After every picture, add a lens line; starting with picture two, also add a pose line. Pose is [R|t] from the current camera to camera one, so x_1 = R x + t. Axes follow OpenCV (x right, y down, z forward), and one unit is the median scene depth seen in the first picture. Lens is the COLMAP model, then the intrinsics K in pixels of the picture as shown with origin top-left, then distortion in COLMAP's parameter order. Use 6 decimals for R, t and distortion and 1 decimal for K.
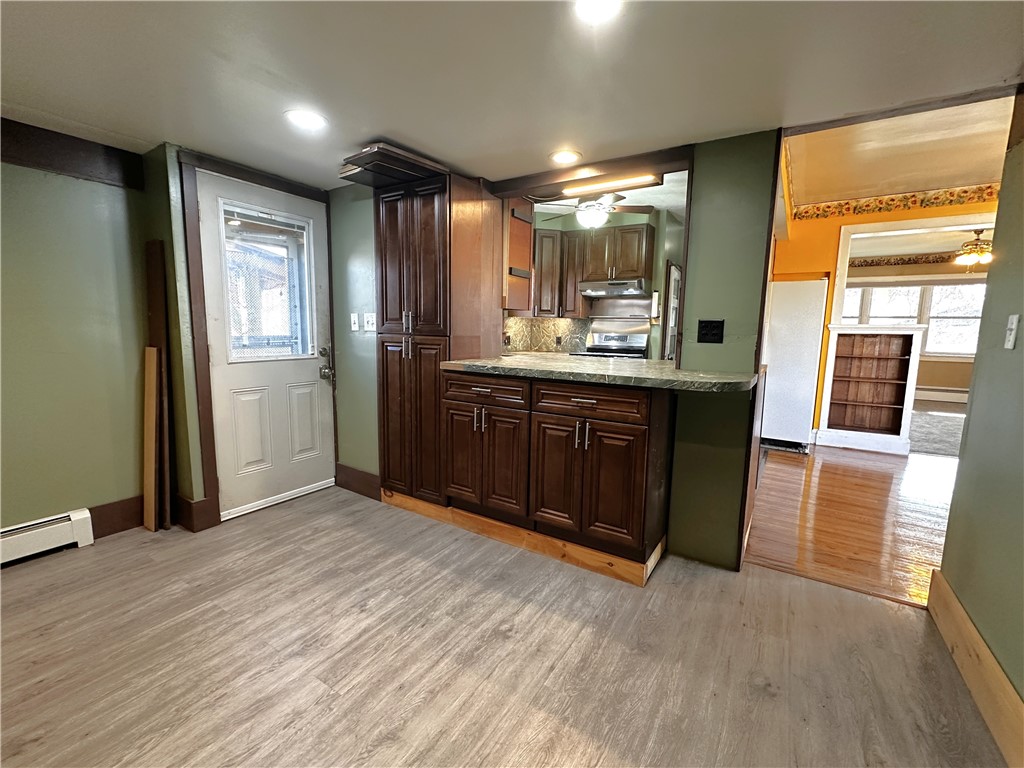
lens RADIAL K [[449.5, 0, 513.3], [0, 449.5, 385.1], [0, 0, 1]] dist [0.001132, -0.000017]
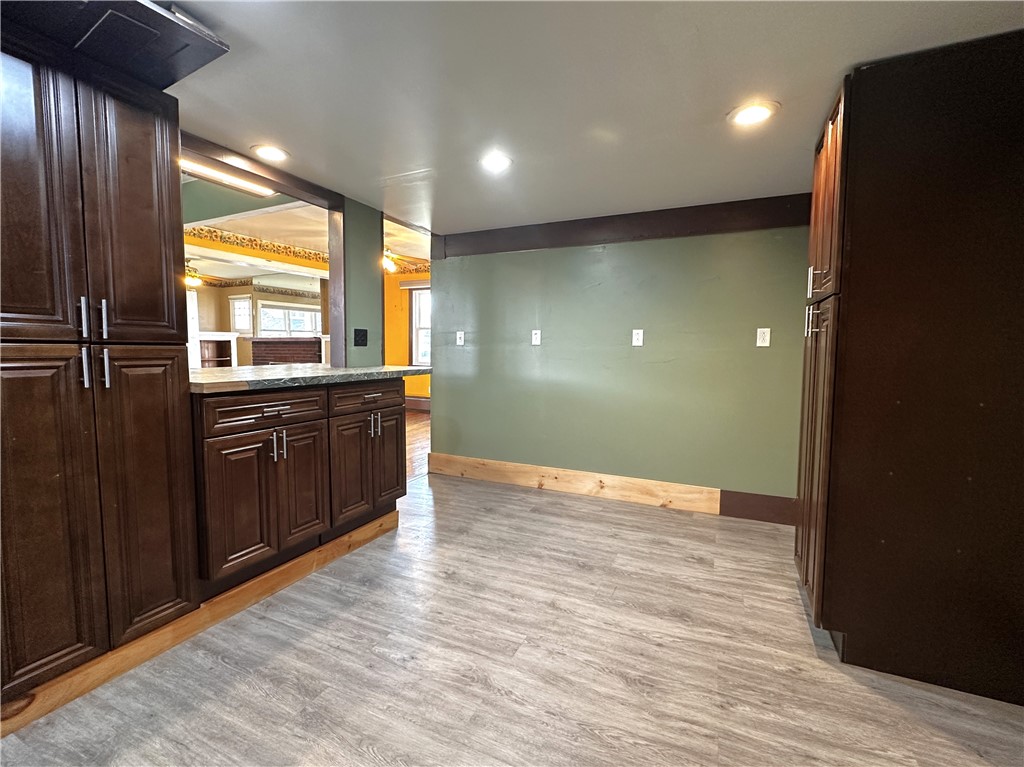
lens RADIAL K [[449.5, 0, 514.7], [0, 449.5, 381.8], [0, 0, 1]] dist [0.001132, -0.000017]
pose [[-0.128680, -0.094479, 0.987175, -1.100617], [0.116892, 0.987067, 0.109706, -0.091308], [-0.984773, 0.129510, -0.115972, 0.789775]]
